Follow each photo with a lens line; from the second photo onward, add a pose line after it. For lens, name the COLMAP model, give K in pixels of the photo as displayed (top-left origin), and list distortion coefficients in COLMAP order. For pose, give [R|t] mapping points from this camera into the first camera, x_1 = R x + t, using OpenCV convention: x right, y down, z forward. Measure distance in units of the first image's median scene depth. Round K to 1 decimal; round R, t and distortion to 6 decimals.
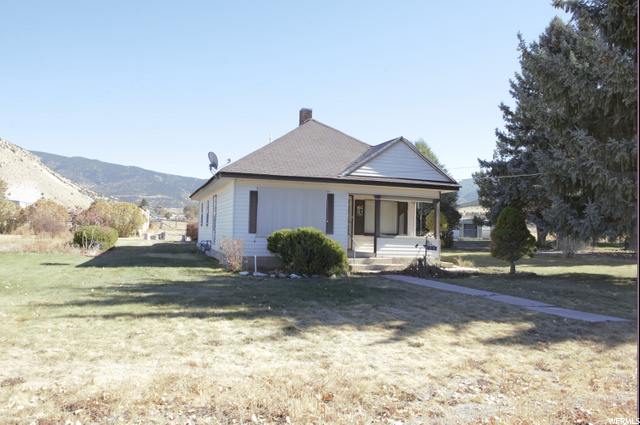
lens RADIAL K [[494.2, 0, 315.5], [0, 494.2, 212.0], [0, 0, 1]] dist [-0.027003, -0.004056]
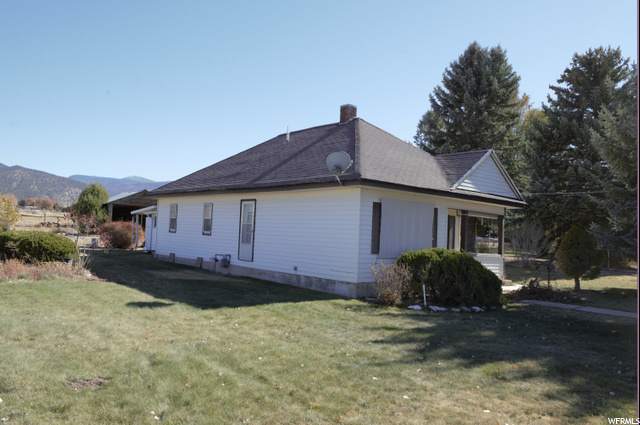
lens RADIAL K [[494.2, 0, 315.5], [0, 494.2, 212.0], [0, 0, 1]] dist [-0.027003, -0.004056]
pose [[0.922683, 0.033582, 0.384095, -0.487878], [-0.037186, 0.999306, 0.001957, -0.022376], [-0.383762, -0.016089, 0.923292, 0.252890]]
